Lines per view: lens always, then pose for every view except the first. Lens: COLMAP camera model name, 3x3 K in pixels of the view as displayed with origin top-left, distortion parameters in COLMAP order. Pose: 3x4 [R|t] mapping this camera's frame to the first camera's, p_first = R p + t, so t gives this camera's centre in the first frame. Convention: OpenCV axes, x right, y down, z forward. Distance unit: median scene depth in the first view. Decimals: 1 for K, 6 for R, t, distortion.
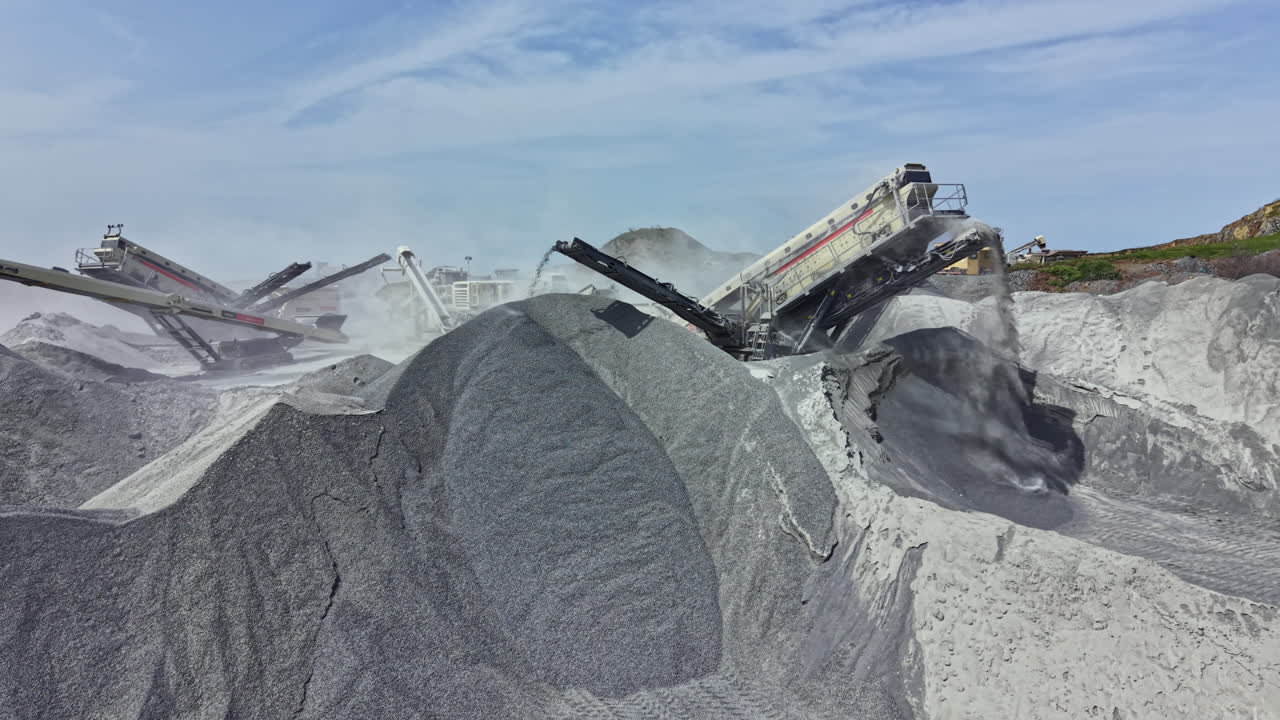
lens RADIAL K [[910.3, 0, 637.9], [0, 910.3, 361.2], [0, 0, 1]] dist [0.020022, -0.024143]
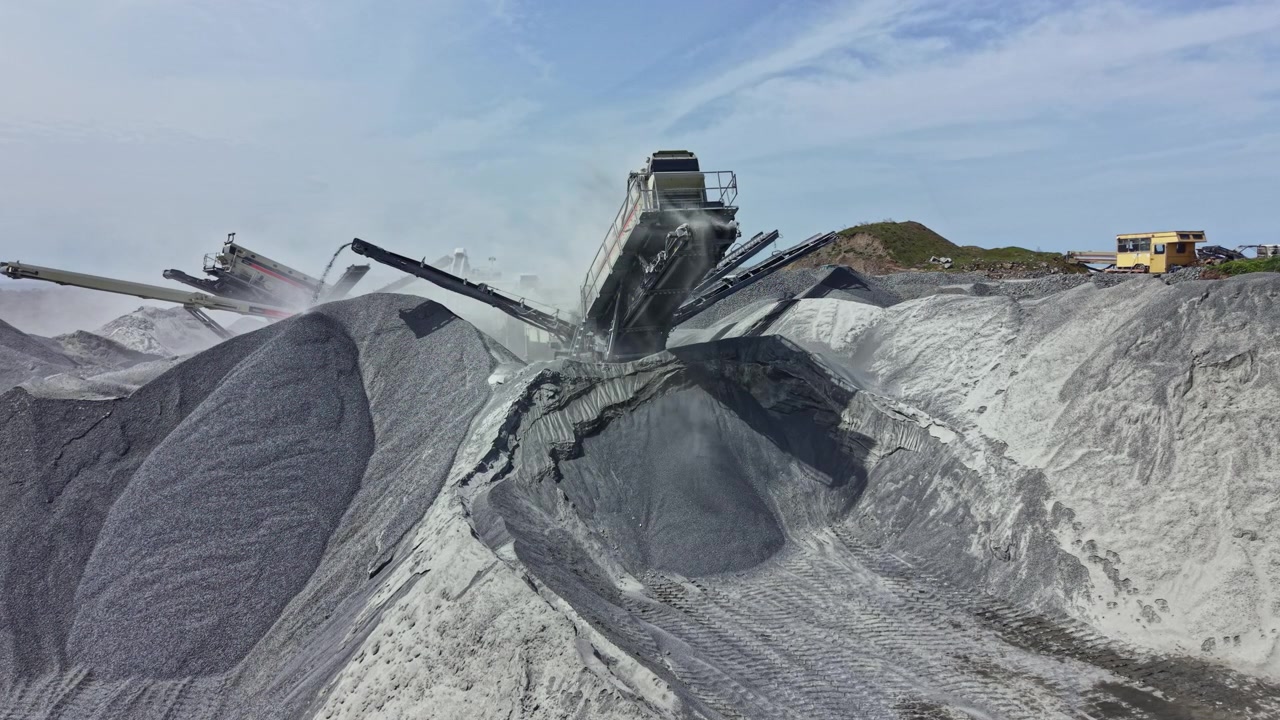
lens RADIAL K [[910.3, 0, 634.7], [0, 910.3, 354.7], [0, 0, 1]] dist [0.020022, -0.024143]
pose [[0.926350, 0.030912, -0.375392, 0.596522], [-0.032578, 0.999467, 0.001909, -0.017608], [0.375251, 0.010461, 0.926864, 0.161230]]
